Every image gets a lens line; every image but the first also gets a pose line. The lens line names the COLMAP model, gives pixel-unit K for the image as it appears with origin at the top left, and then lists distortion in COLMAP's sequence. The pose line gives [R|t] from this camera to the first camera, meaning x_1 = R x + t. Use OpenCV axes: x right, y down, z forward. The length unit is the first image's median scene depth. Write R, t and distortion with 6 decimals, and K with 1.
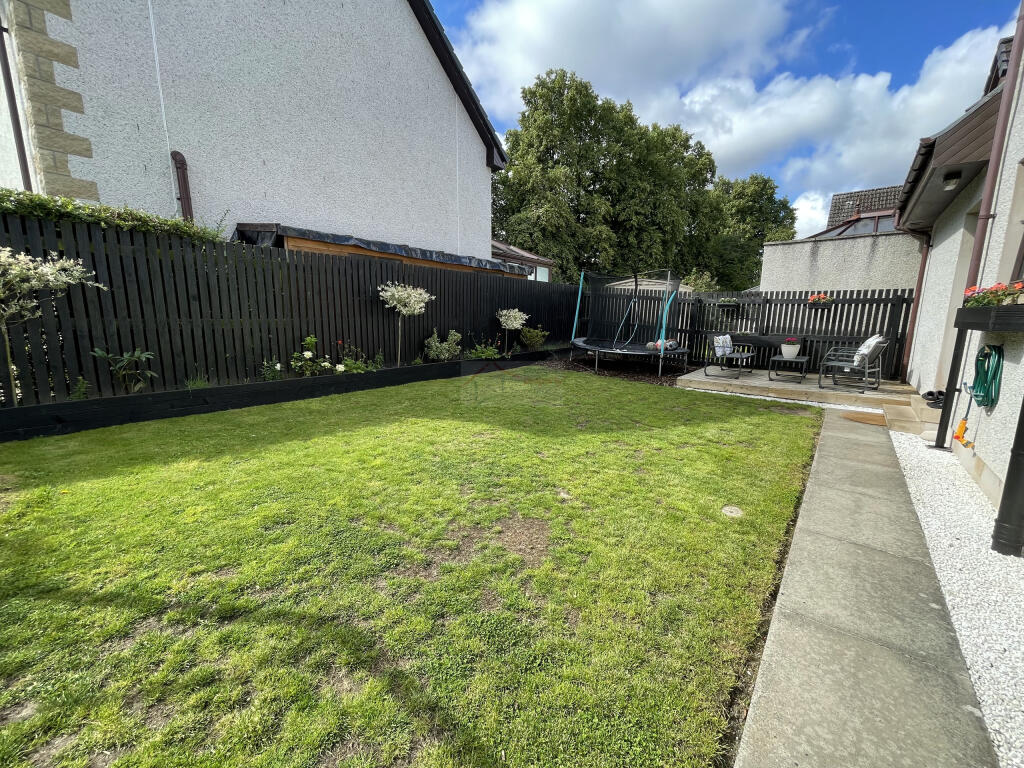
lens RADIAL K [[411.1, 0, 509.9], [0, 411.1, 388.1], [0, 0, 1]] dist [-0.000053, 0.000069]
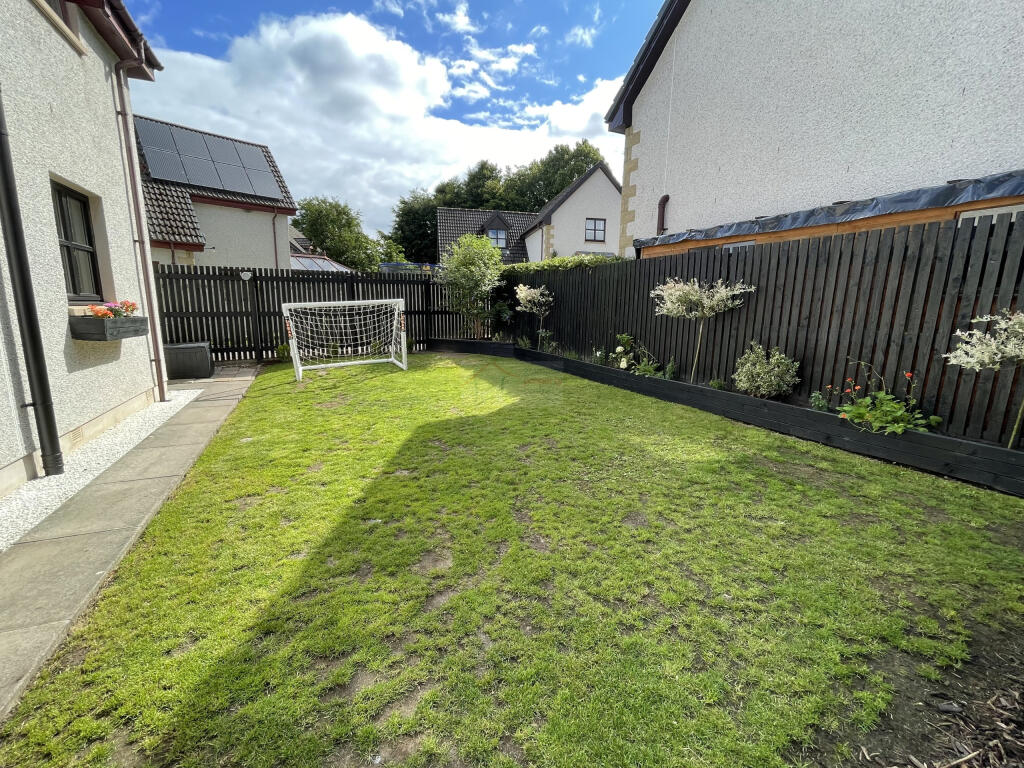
lens RADIAL K [[411.1, 0, 509.3], [0, 411.1, 379.9], [0, 0, 1]] dist [-0.000053, 0.000069]
pose [[-0.417760, 0.153584, -0.895482, 0.749551], [-0.161499, 0.957361, 0.239539, -0.235131], [0.894089, 0.244689, -0.375144, 1.227432]]
